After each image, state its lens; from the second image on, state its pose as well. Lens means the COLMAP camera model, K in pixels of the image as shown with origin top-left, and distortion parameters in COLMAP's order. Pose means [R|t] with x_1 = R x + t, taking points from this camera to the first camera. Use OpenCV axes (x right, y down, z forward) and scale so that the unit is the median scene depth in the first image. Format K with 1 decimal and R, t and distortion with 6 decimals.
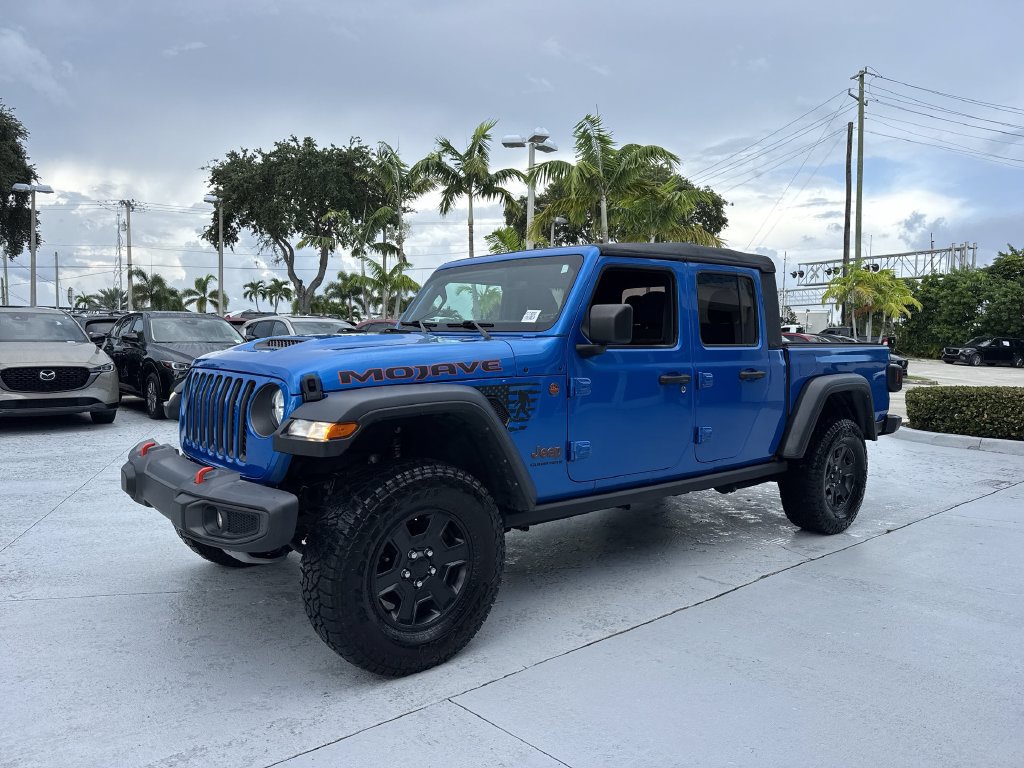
lens RADIAL K [[722.6, 0, 508.8], [0, 722.6, 380.0], [0, 0, 1]] dist [0.047549, -0.061244]
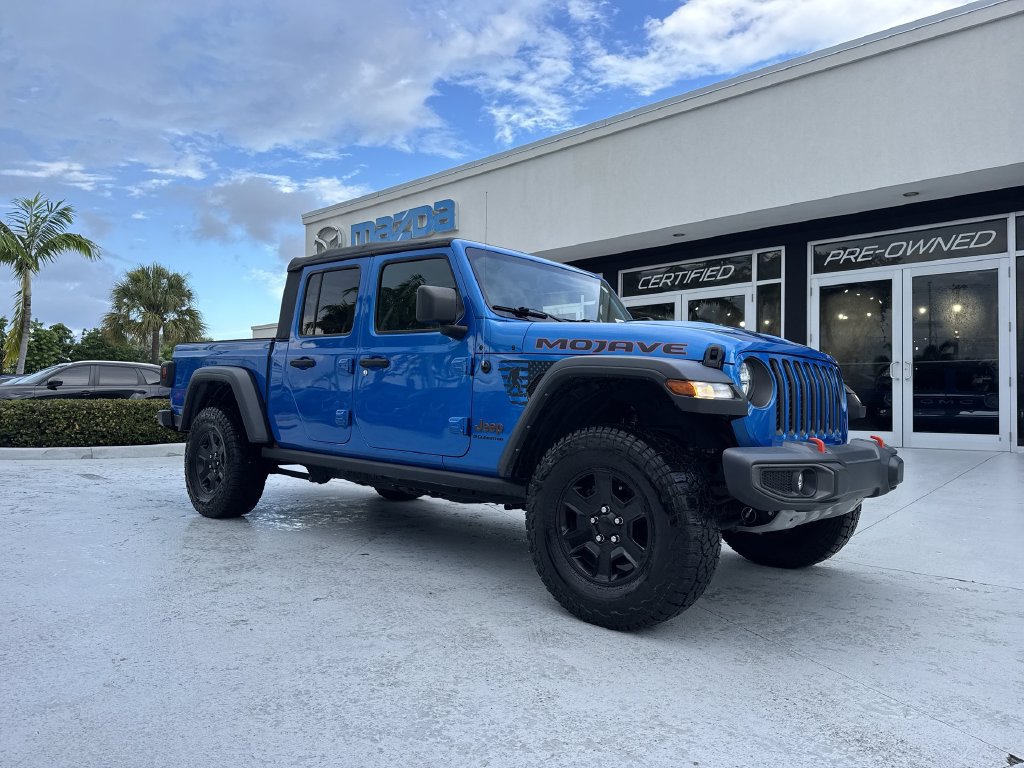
lens RADIAL K [[722.6, 0, 508.9], [0, 722.6, 386.0], [0, 0, 1]] dist [0.047549, -0.061244]
pose [[-0.116466, 0.003962, 0.993187, -0.191389], [0.022794, 0.999739, -0.001315, 0.002676], [-0.992933, 0.022485, -0.116525, 0.214001]]
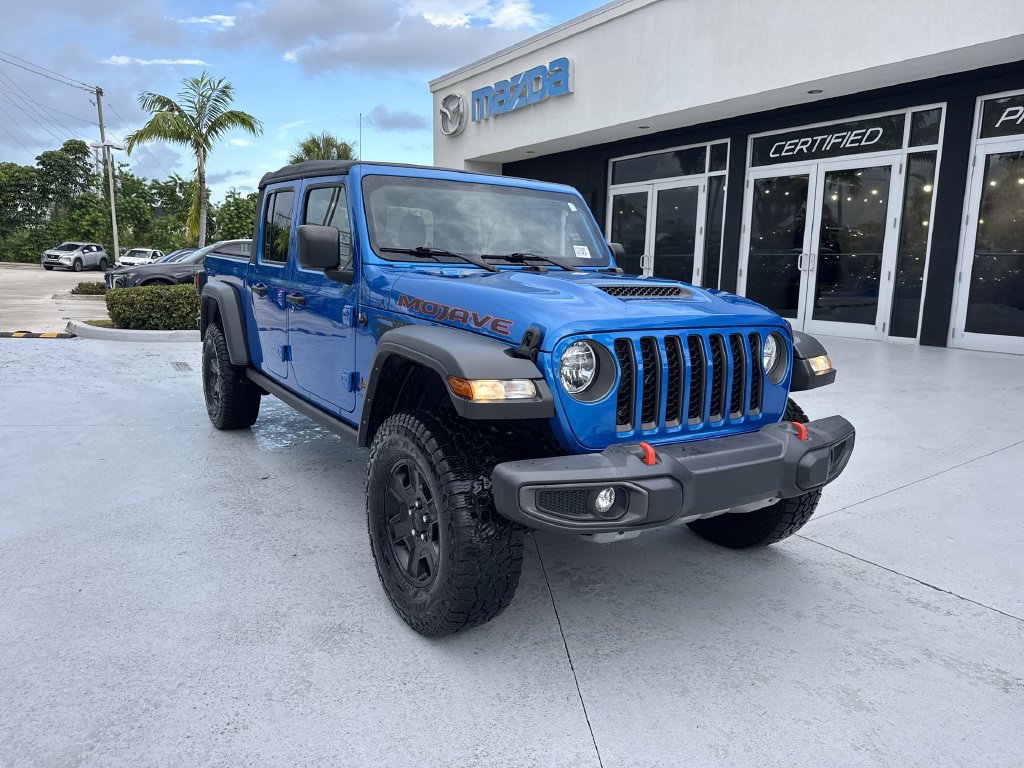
lens RADIAL K [[722.6, 0, 508.8], [0, 722.6, 386.1], [0, 0, 1]] dist [0.047549, -0.061244]
pose [[0.137954, -0.186601, 0.972702, -0.173284], [0.023393, 0.982432, 0.185150, -0.014907], [-0.990162, -0.002788, 0.139896, 0.151844]]
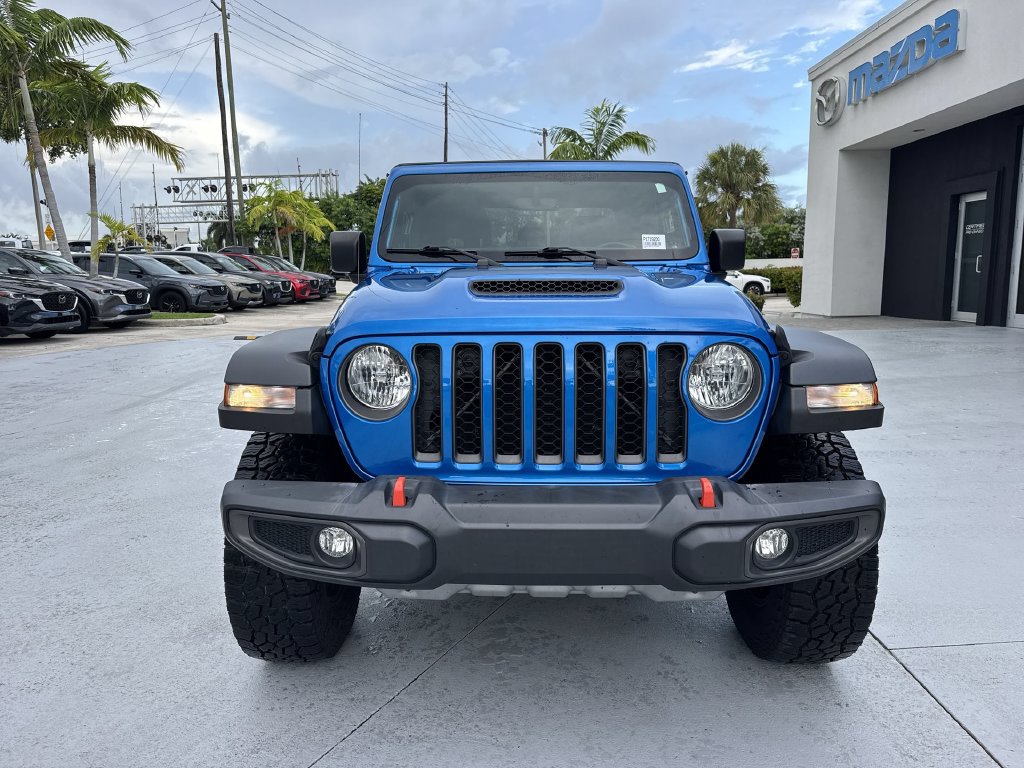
lens RADIAL K [[722.6, 0, 507.6], [0, 722.6, 383.8], [0, 0, 1]] dist [0.047549, -0.061244]
pose [[0.660603, -0.142689, 0.737051, -0.121536], [0.057517, 0.988505, 0.139817, -0.008185], [-0.748529, -0.049971, 0.661216, 0.085631]]
